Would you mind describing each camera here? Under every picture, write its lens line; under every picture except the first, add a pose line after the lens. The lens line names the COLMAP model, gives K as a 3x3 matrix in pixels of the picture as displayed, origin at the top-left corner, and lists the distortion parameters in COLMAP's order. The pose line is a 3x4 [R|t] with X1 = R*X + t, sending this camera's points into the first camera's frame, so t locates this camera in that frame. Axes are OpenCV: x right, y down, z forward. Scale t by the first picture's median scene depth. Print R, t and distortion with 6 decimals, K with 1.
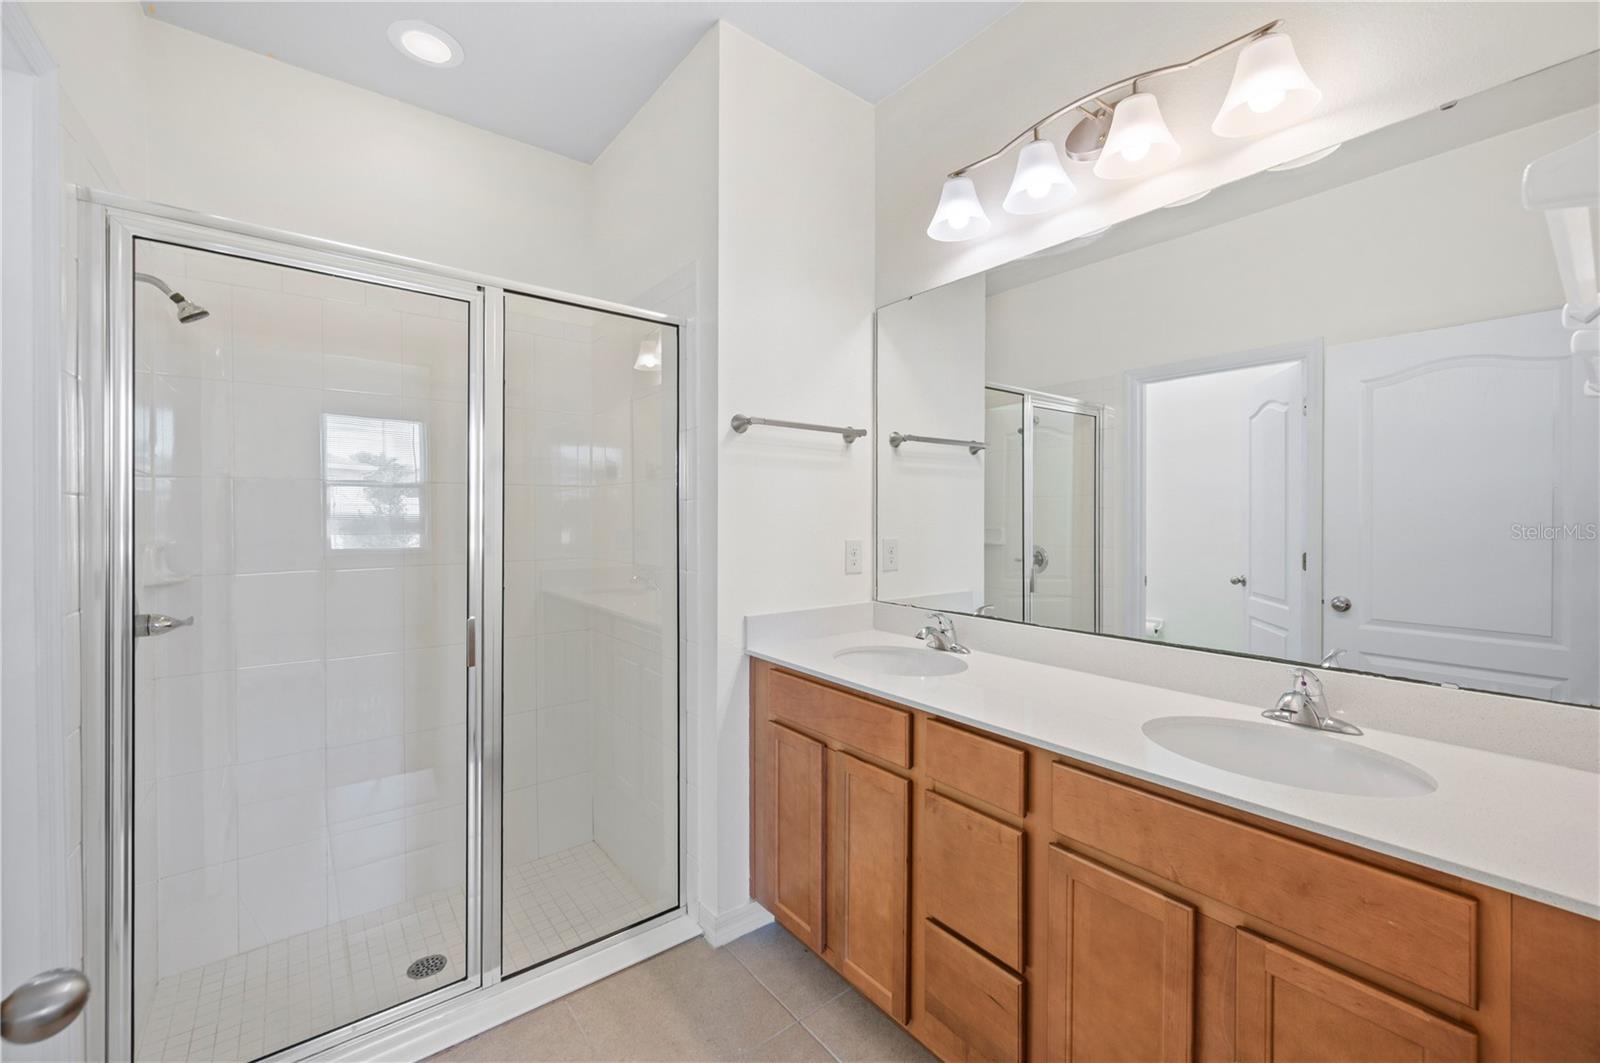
lens RADIAL K [[641.5, 0, 809.4], [0, 641.5, 523.3], [0, 0, 1]] dist [0.000012, 0.000243]
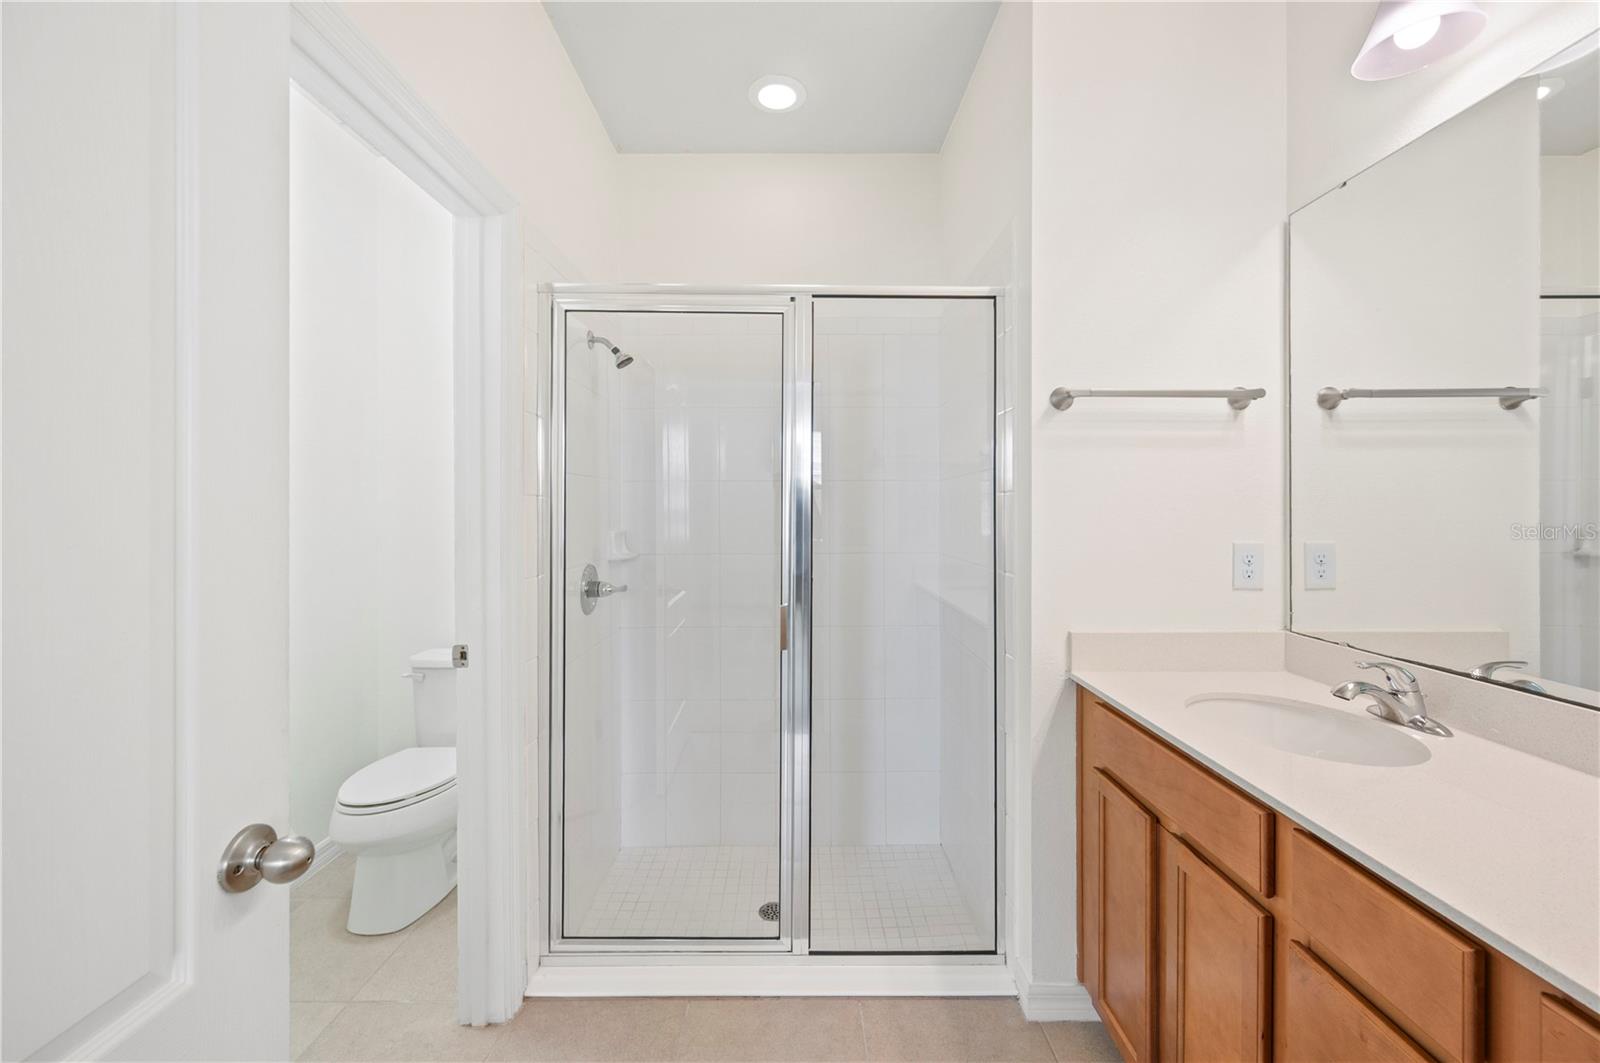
lens RADIAL K [[641.5, 0, 807.4], [0, 641.5, 510.9], [0, 0, 1]] dist [0.000012, 0.000243]
pose [[0.787759, 0.000375, -0.615984, 0.145021], [-0.006379, 0.999951, -0.007549, -0.002219], [0.615951, 0.009876, 0.787723, 0.147472]]
